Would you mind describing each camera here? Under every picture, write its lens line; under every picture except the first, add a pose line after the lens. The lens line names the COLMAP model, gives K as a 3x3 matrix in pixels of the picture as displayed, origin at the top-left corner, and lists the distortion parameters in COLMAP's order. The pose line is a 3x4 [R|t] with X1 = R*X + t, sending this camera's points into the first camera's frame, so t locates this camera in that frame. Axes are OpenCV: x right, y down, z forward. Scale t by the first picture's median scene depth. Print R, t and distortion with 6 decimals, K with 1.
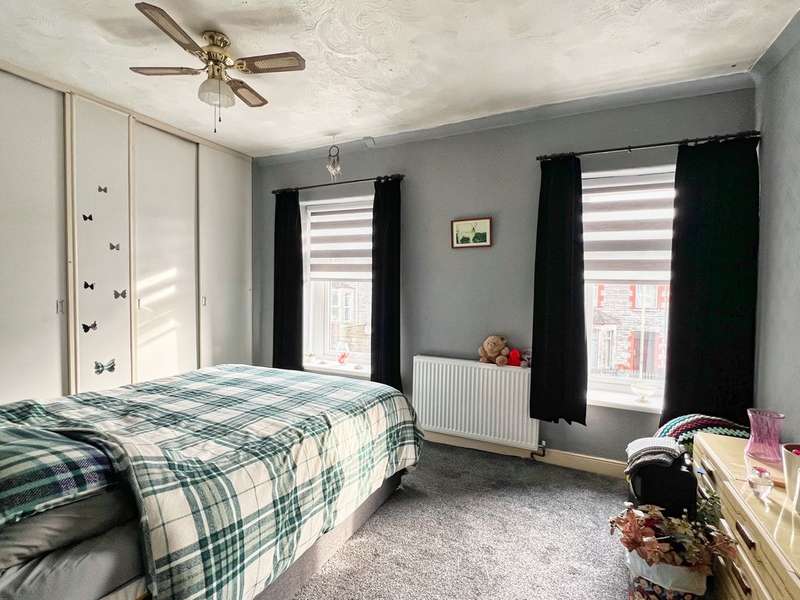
lens RADIAL K [[386.3, 0, 399.9], [0, 386.3, 301.3], [0, 0, 1]] dist [0.002101, 0.000074]
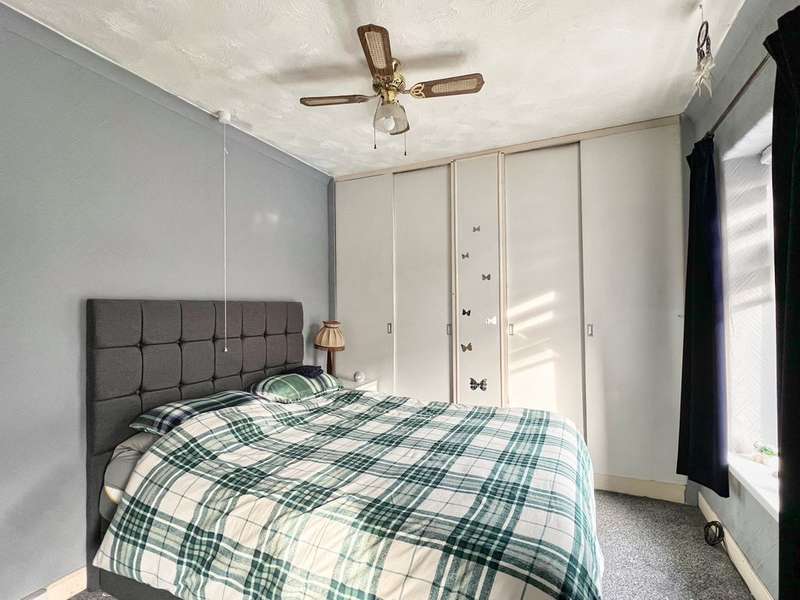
lens RADIAL K [[386.3, 0, 399.8], [0, 386.3, 301.3], [0, 0, 1]] dist [0.002101, 0.000074]
pose [[0.021795, -0.028043, -0.999369, 0.380080], [-0.027534, 0.999211, -0.028639, -0.035471], [0.999383, 0.028141, 0.021005, 0.774414]]
